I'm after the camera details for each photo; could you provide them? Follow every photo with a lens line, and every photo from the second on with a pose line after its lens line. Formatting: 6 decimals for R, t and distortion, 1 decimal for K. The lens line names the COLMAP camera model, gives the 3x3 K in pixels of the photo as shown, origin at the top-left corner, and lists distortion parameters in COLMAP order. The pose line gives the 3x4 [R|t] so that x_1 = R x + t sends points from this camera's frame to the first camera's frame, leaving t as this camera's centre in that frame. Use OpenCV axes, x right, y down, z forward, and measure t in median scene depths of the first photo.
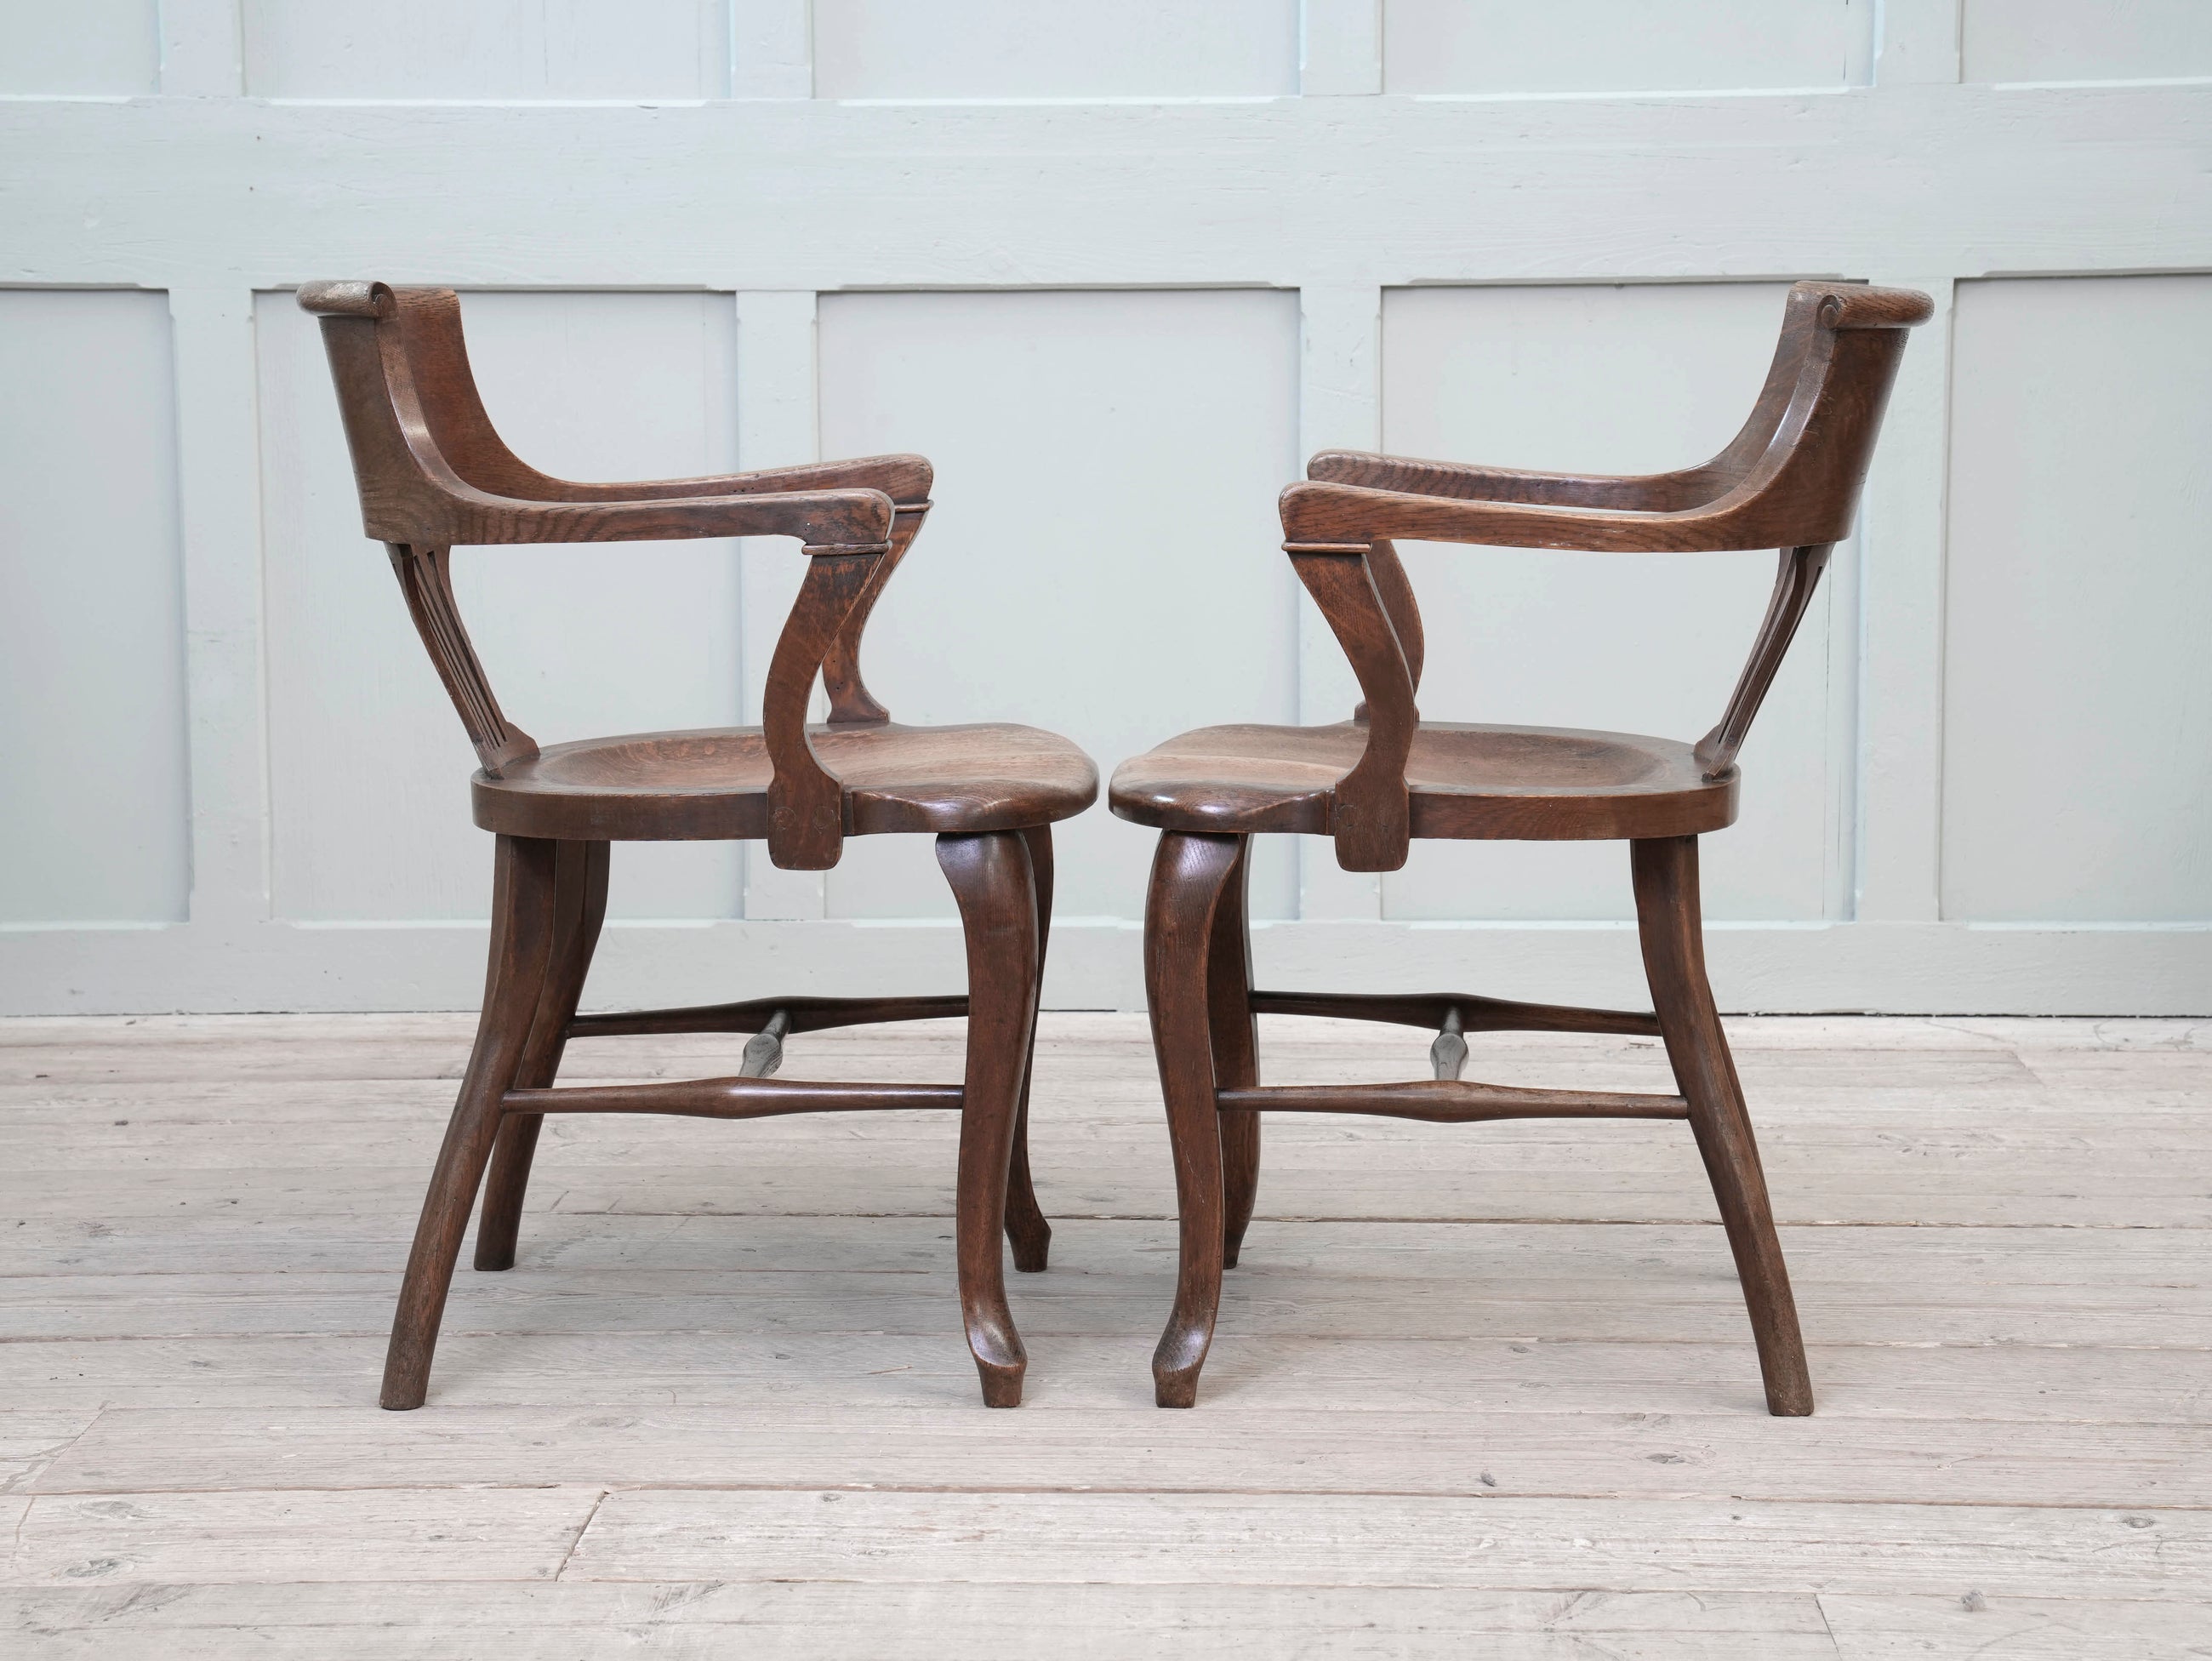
lens RADIAL K [[4744.3, 0, 1100.7], [0, 4744.3, 817.7], [0, 0, 1]] dist [0.292529, 0.502582]
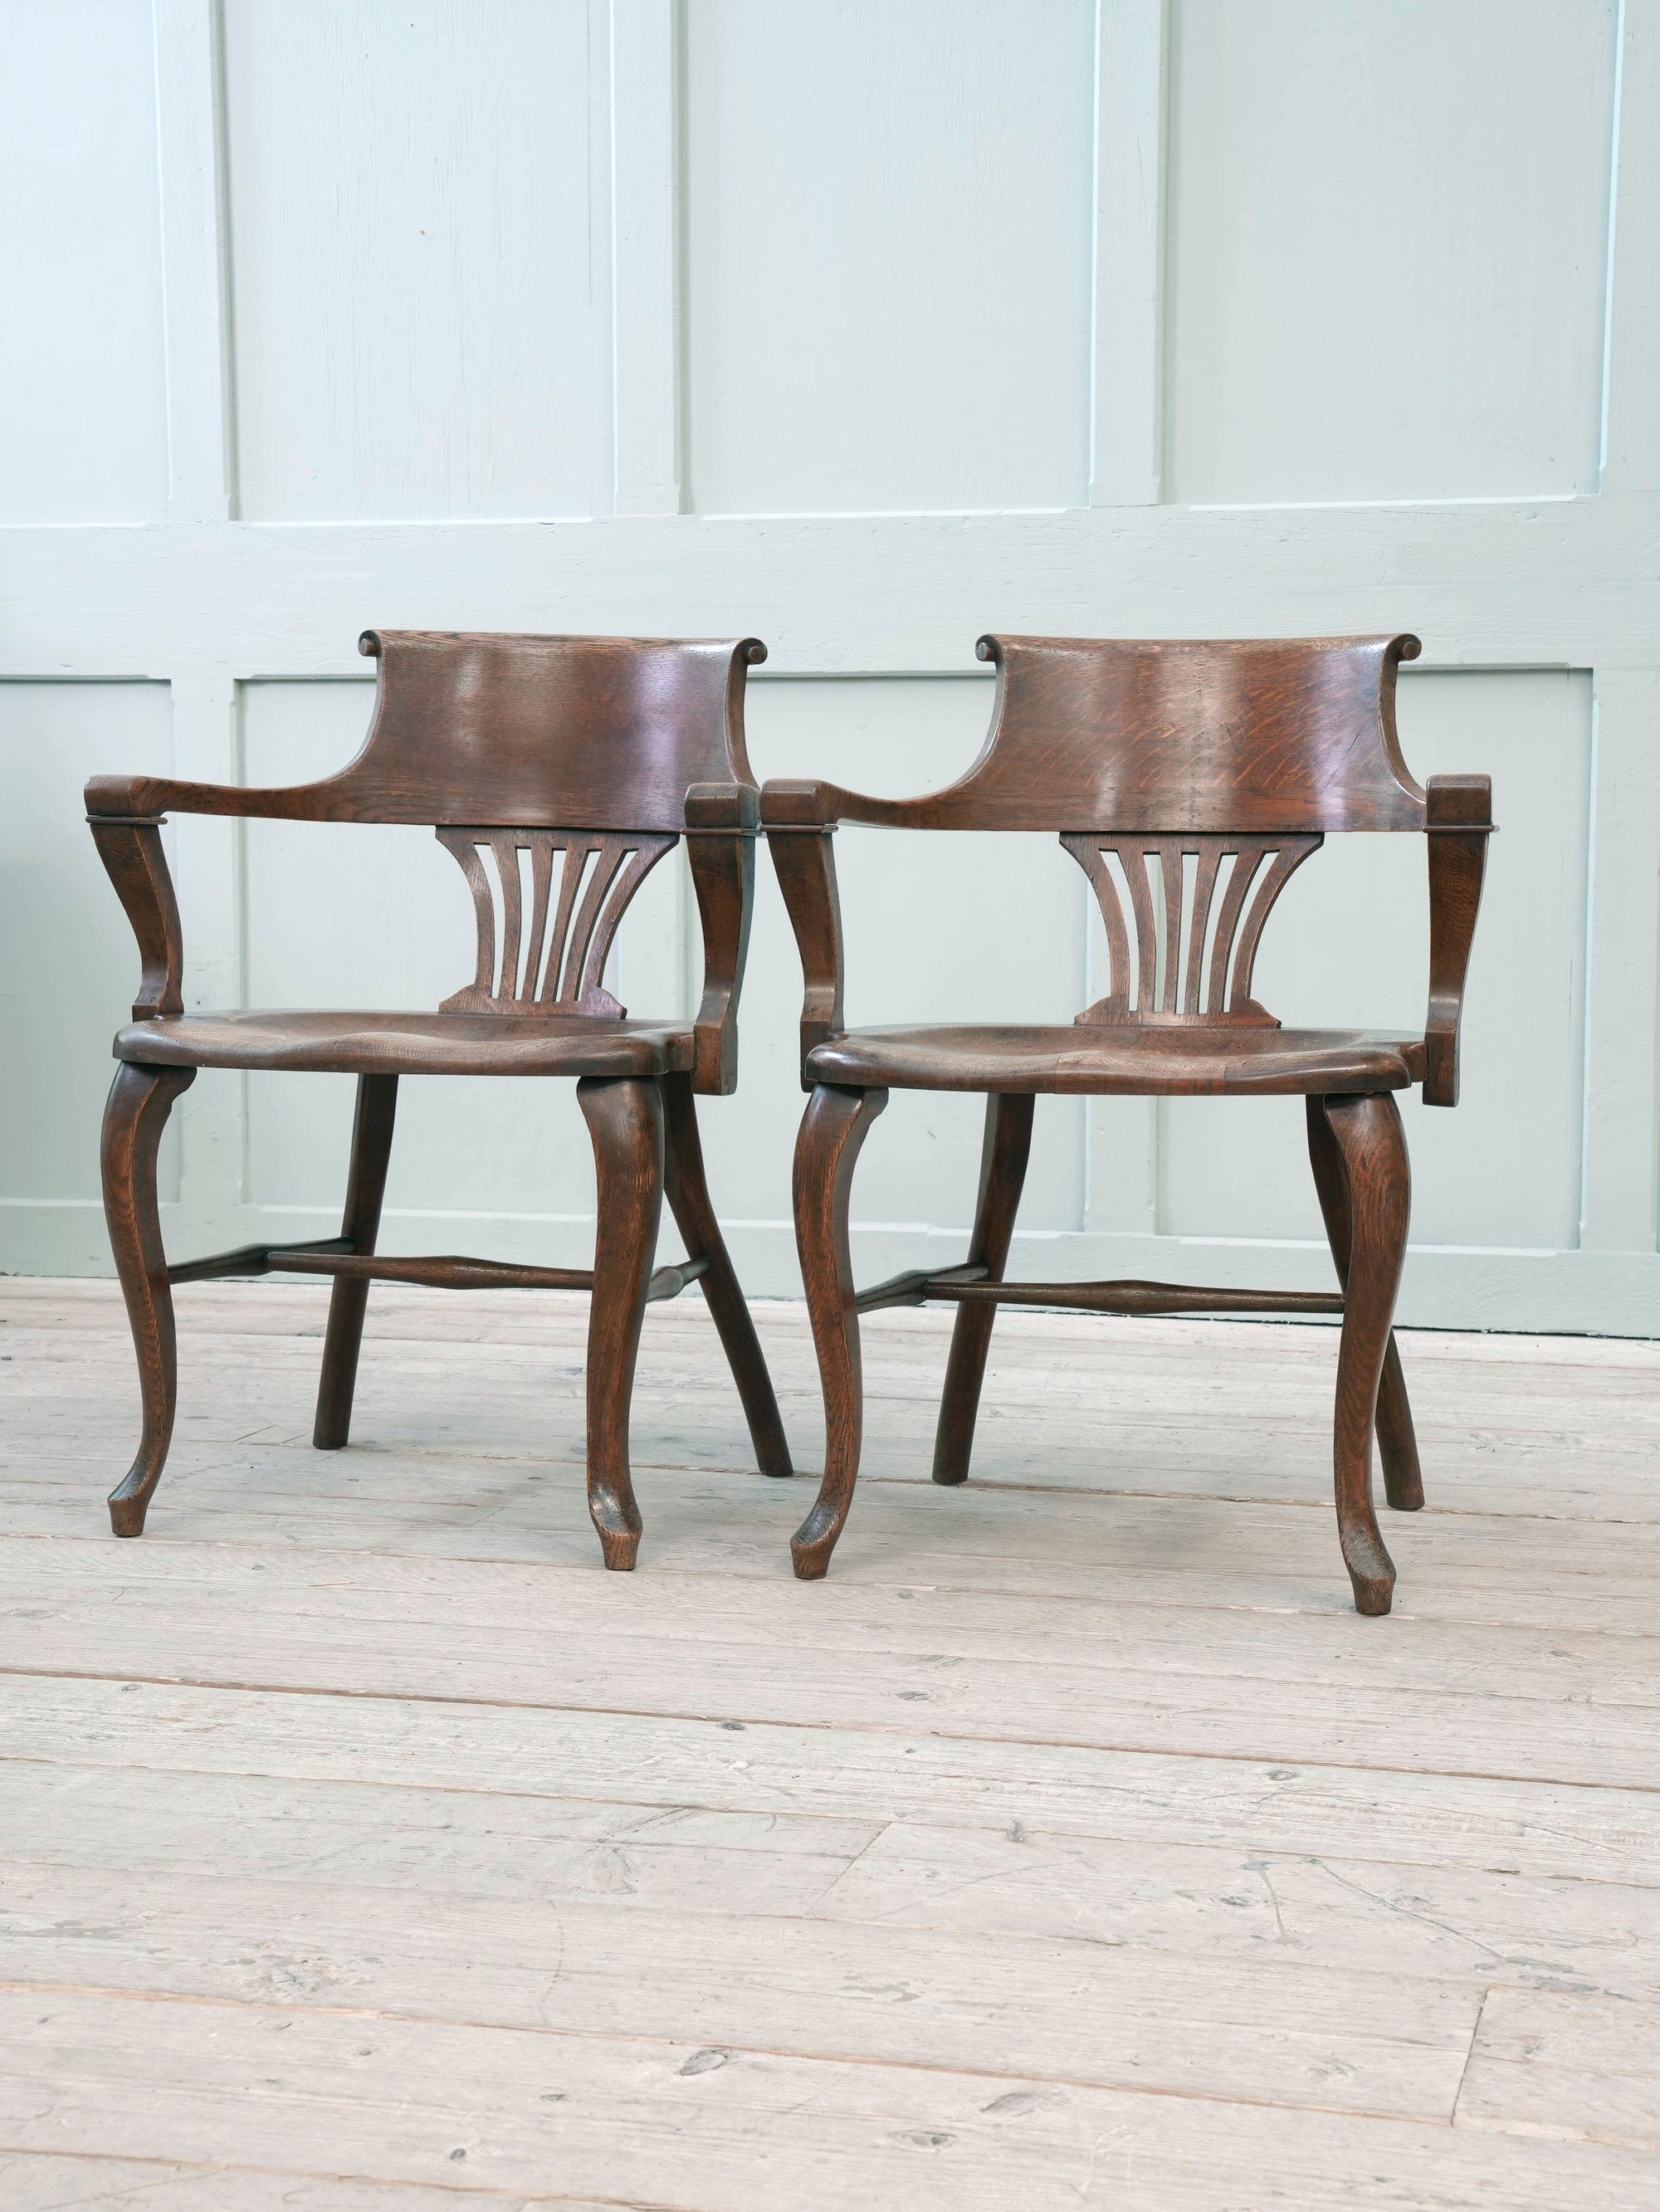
lens RADIAL K [[3760.4, 0, 836.7], [0, 3760.4, 1099.9], [0, 0, 1]] dist [0.184185, 0.262364]
pose [[0.974521, 0.026225, -0.222756, 0.276940], [-0.032675, 0.999145, -0.025316, 0.022192], [0.221902, 0.031949, 0.974545, 0.165738]]
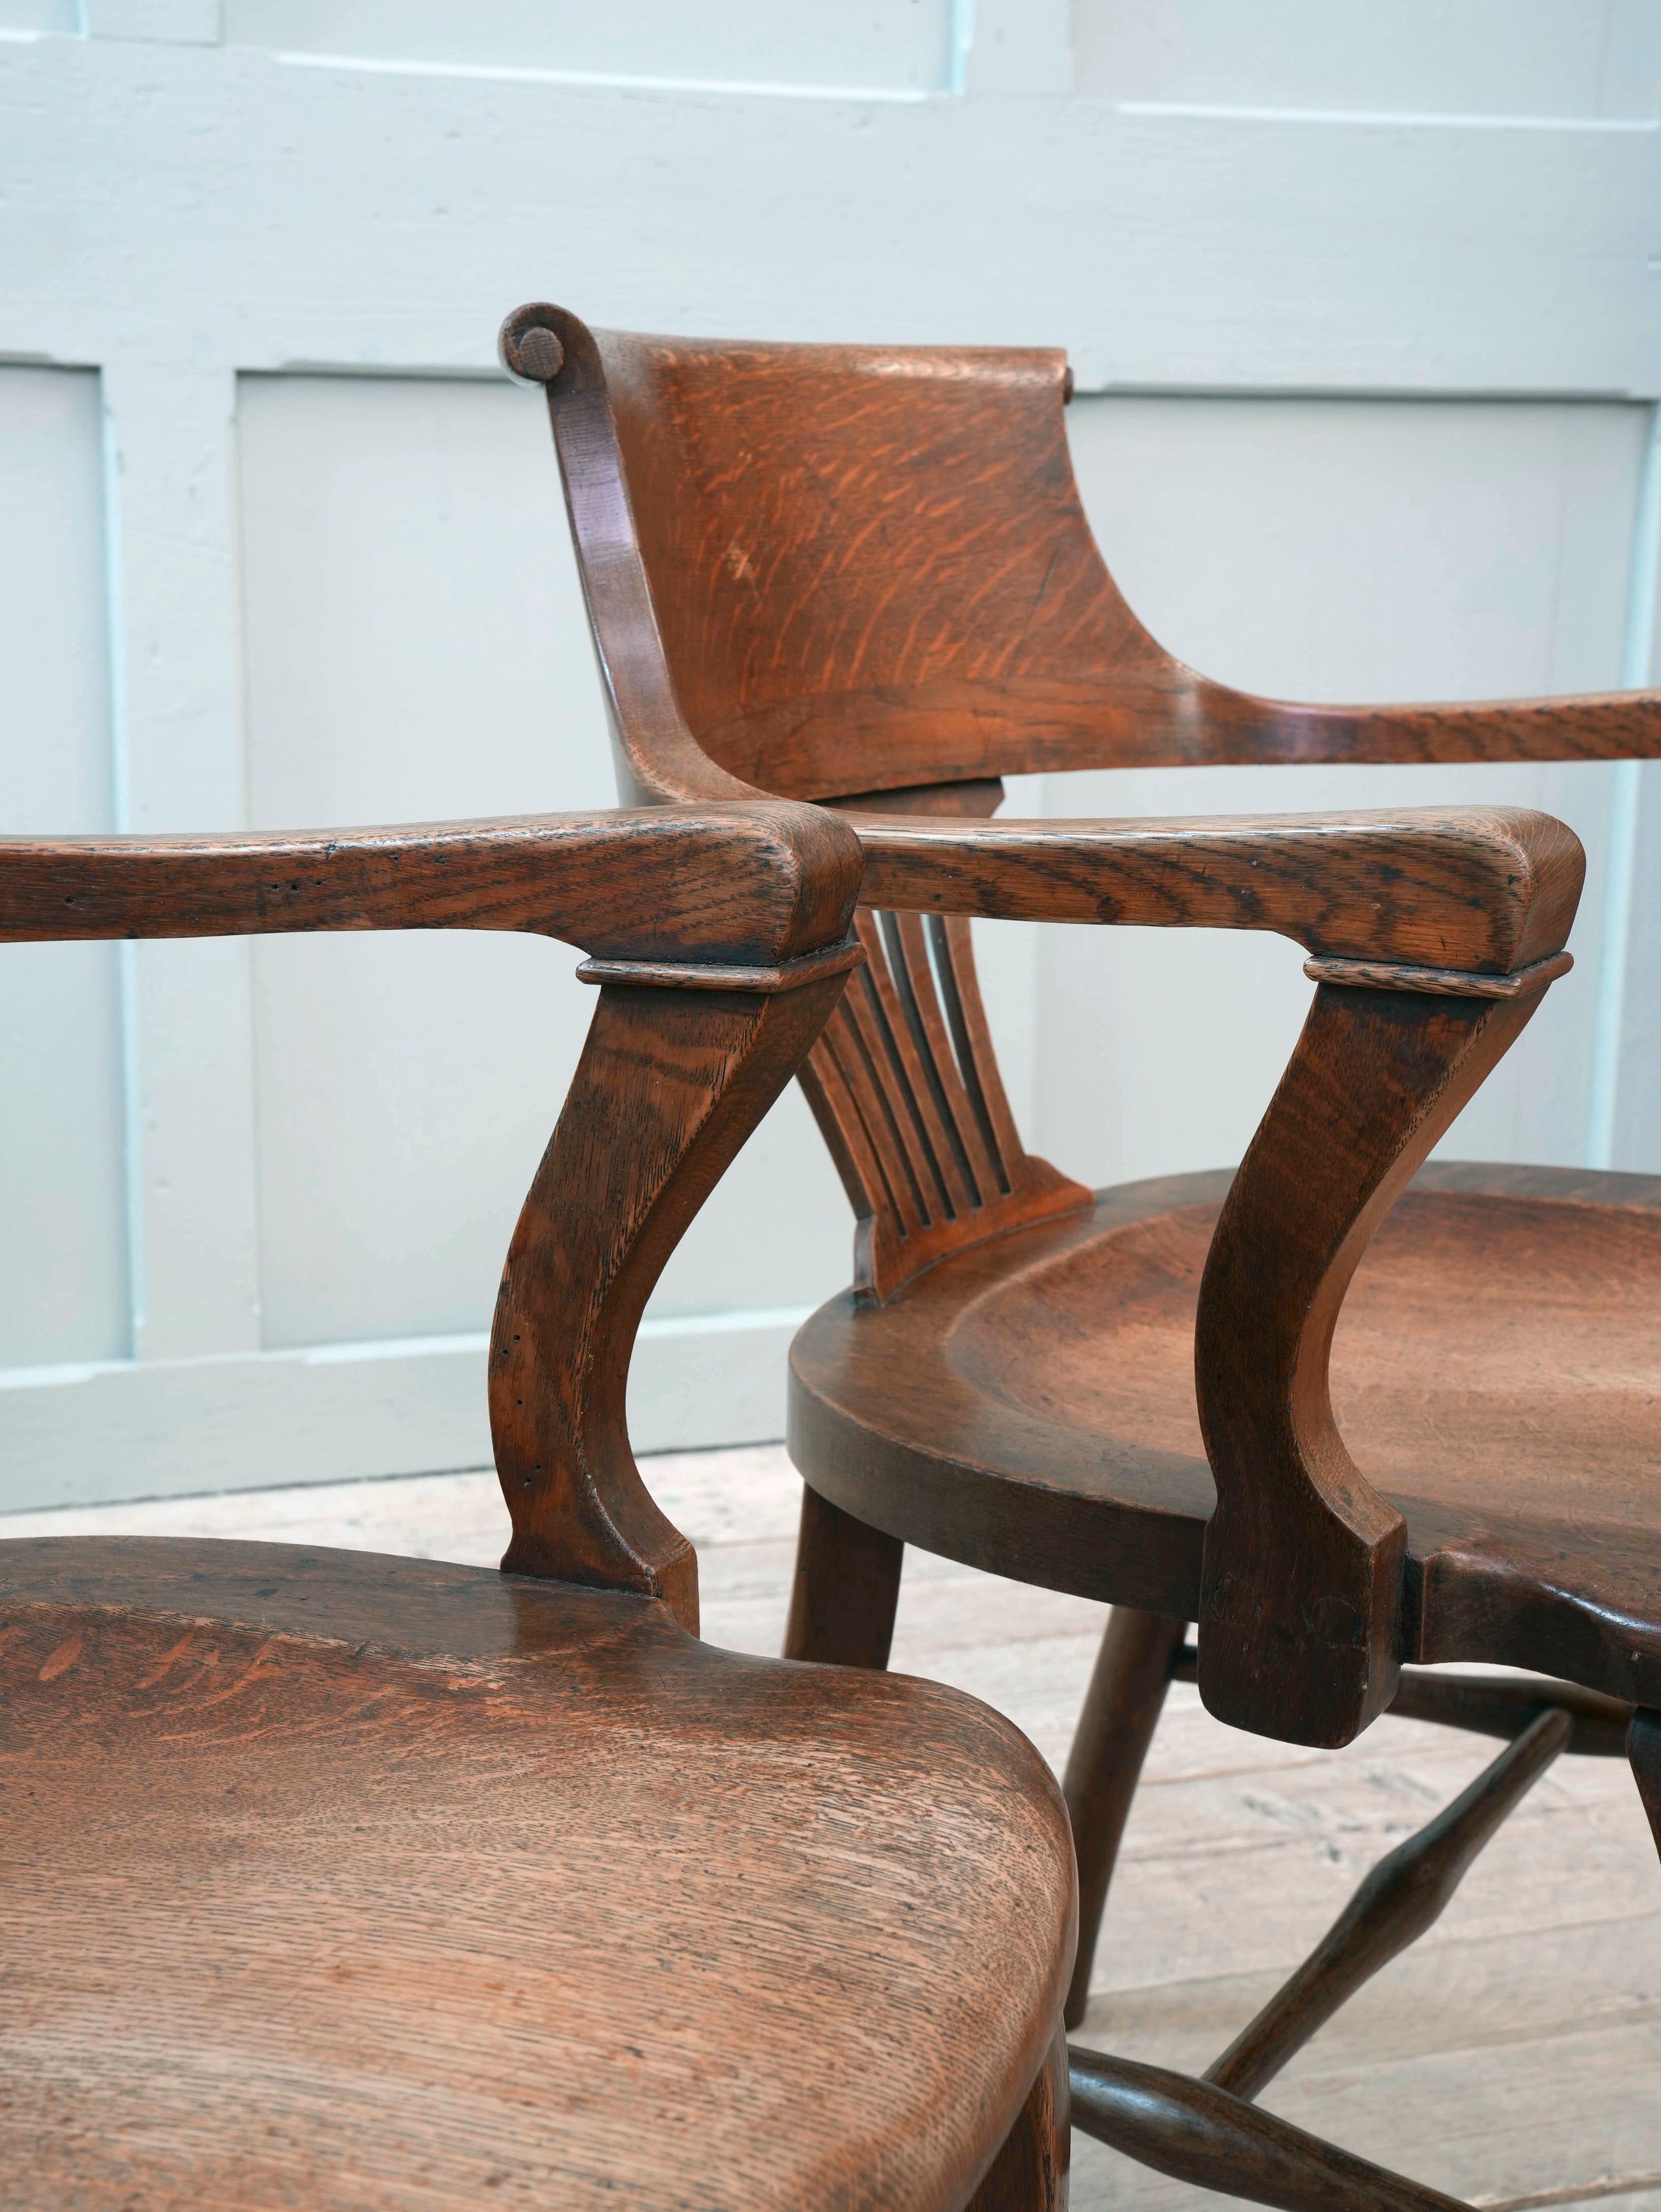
lens RADIAL K [[3188.6, 0, 828.2], [0, 3188.6, 1101.3], [0, 0, 1]] dist [0.090486, 0.337924]
pose [[0.931973, -0.054004, 0.358483, -0.036541], [0.020613, 0.995136, 0.096325, -0.082328], [-0.361941, -0.082383, 0.928554, 0.851109]]
